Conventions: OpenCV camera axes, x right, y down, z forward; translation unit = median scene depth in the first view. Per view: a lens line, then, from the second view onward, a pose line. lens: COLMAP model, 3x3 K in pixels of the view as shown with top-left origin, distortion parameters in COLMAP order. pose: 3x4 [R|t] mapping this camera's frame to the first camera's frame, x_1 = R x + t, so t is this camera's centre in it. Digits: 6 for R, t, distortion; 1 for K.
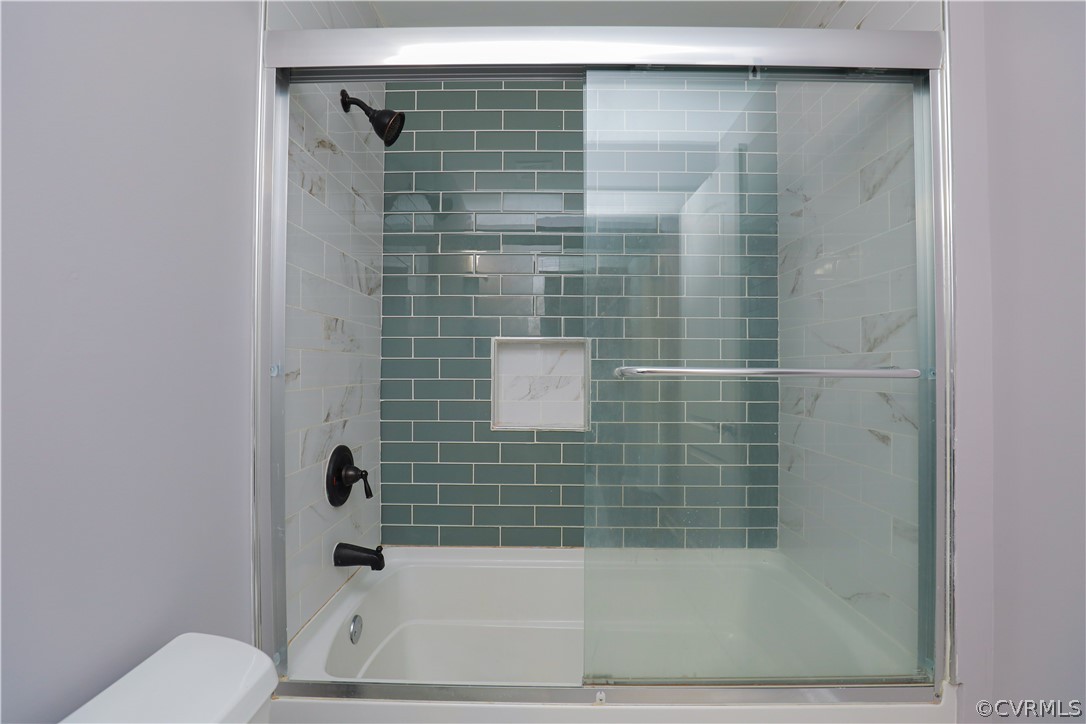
lens RADIAL K [[493.8, 0, 543.0], [0, 493.8, 362.0], [0, 0, 1]] dist [-0.042269, 0.000040]
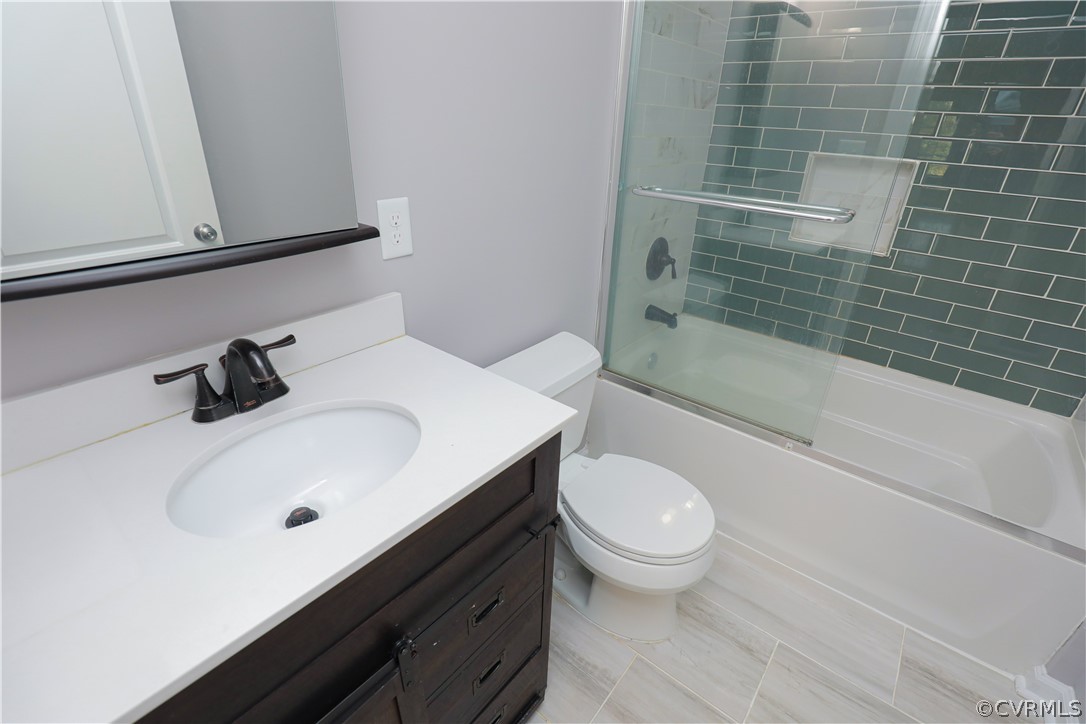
lens RADIAL K [[501.4, 0, 543.4], [0, 501.4, 367.4], [0, 0, 1]] dist [-0.032927, 0.006028]
pose [[0.788044, 0.294052, -0.540852, 0.198179], [-0.025135, 0.893185, 0.448987, -0.127331], [0.615106, -0.340227, 0.711260, -0.332910]]
